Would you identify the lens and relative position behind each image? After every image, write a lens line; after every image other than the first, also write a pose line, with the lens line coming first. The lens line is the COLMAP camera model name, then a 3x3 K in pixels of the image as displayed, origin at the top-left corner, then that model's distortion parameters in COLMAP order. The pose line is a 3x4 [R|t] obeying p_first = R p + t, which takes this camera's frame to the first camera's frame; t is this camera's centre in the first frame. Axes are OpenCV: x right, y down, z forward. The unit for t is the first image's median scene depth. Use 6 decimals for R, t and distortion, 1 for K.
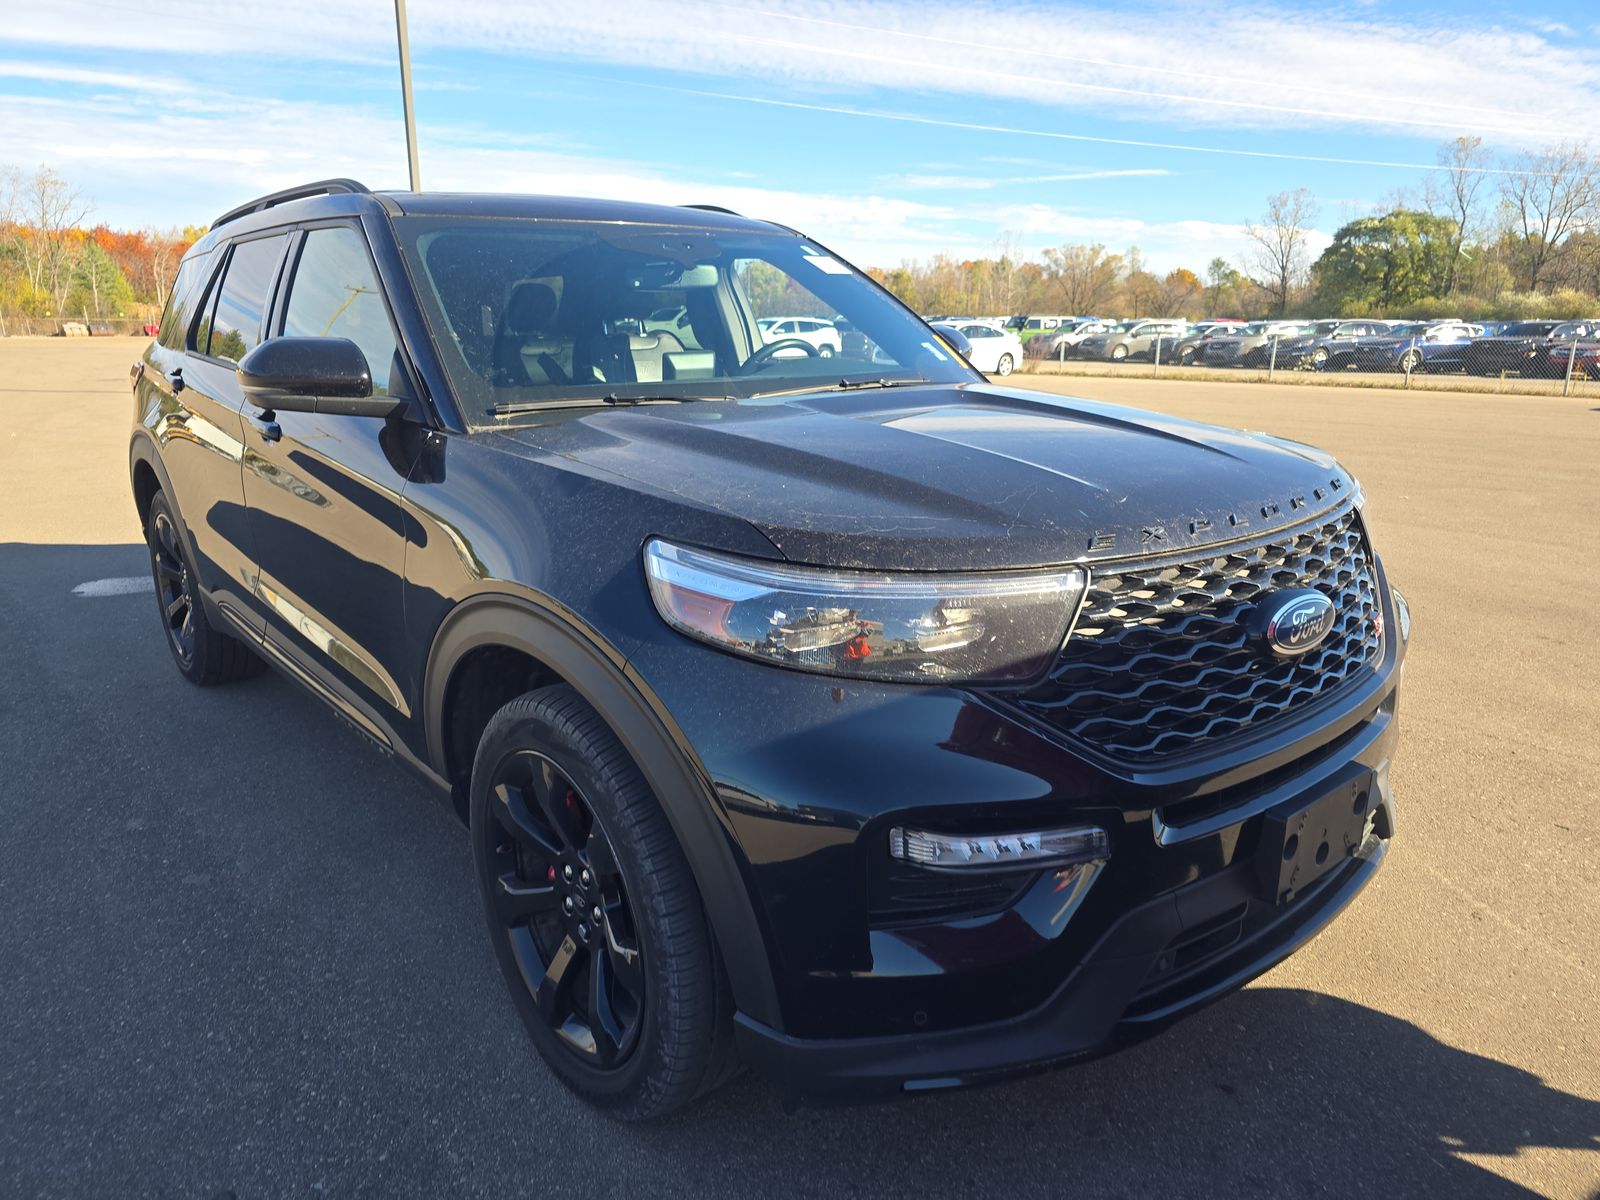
lens RADIAL K [[1088.2, 0, 769.6], [0, 1088.2, 599.7], [0, 0, 1]] dist [0.052810, -0.054817]
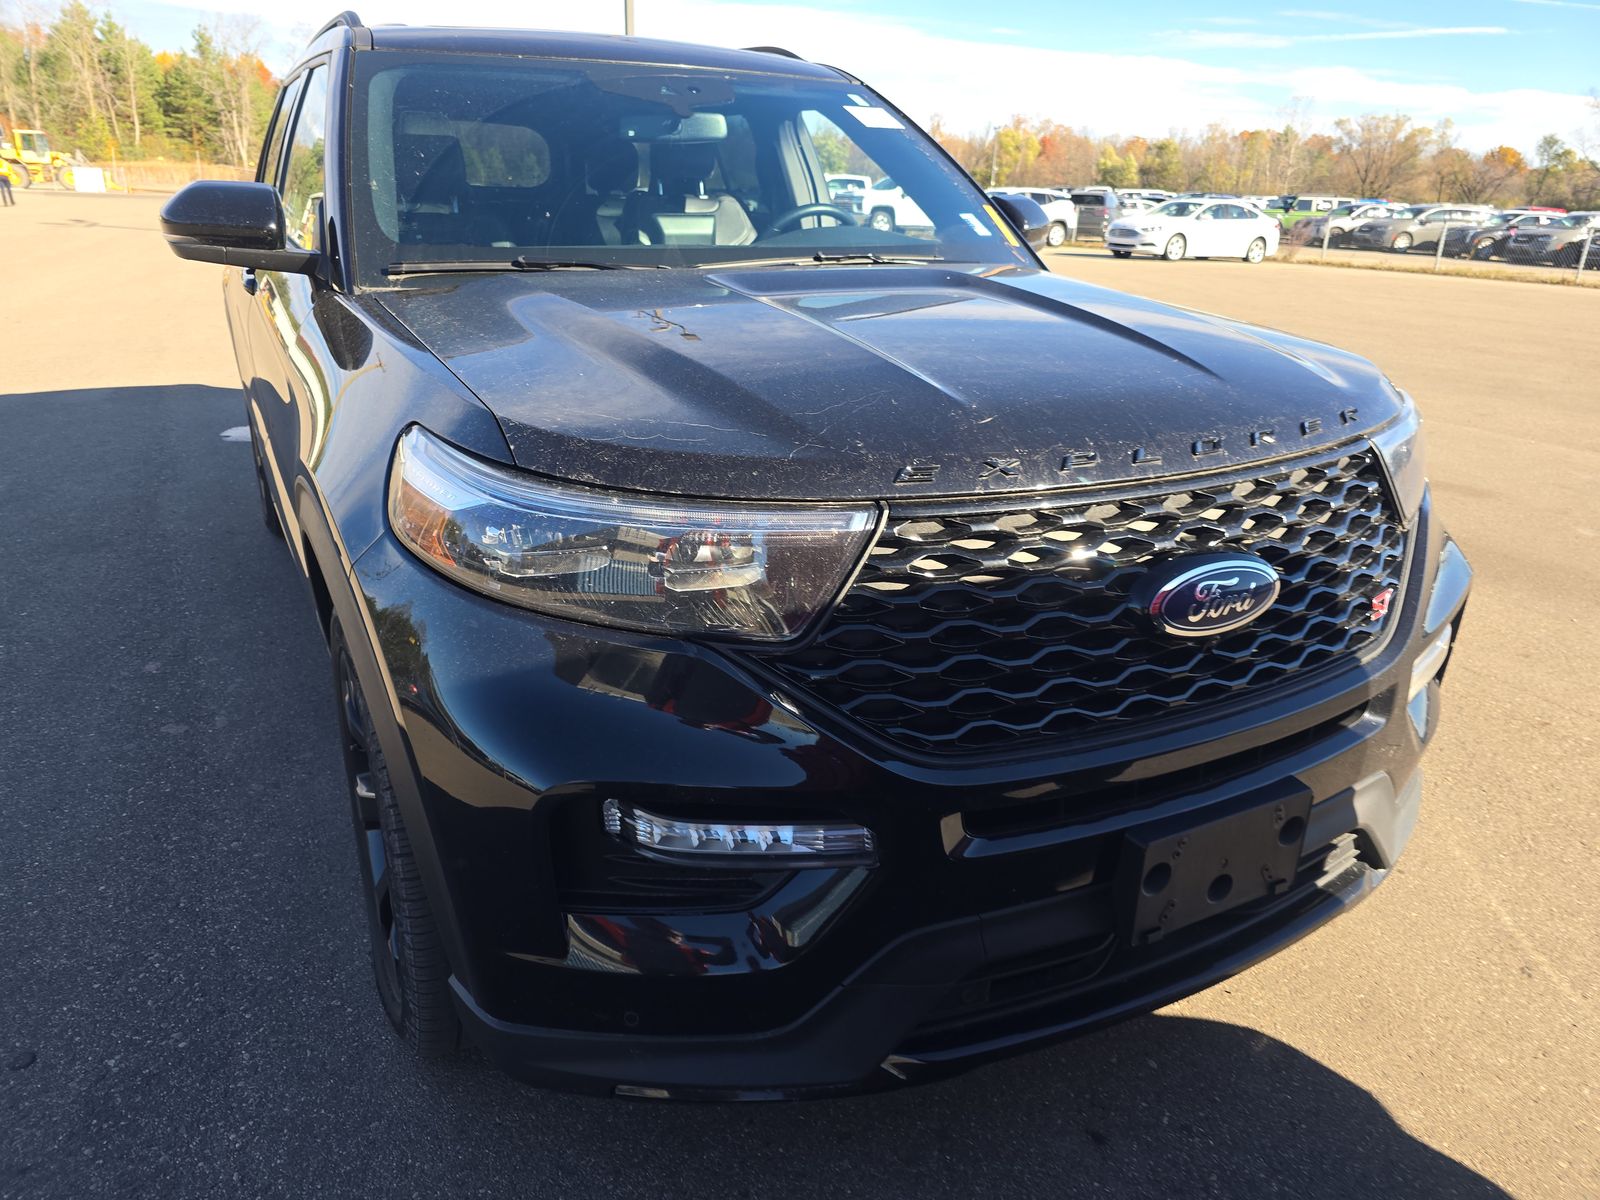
lens RADIAL K [[1089.4, 0, 794.4], [0, 1089.4, 590.2], [0, 0, 1]] dist [0.044768, -0.043576]
pose [[0.977759, 0.097431, -0.185727, 0.218260], [-0.078677, 0.991268, 0.105817, -0.026838], [0.194415, -0.088851, 0.976887, 0.126254]]
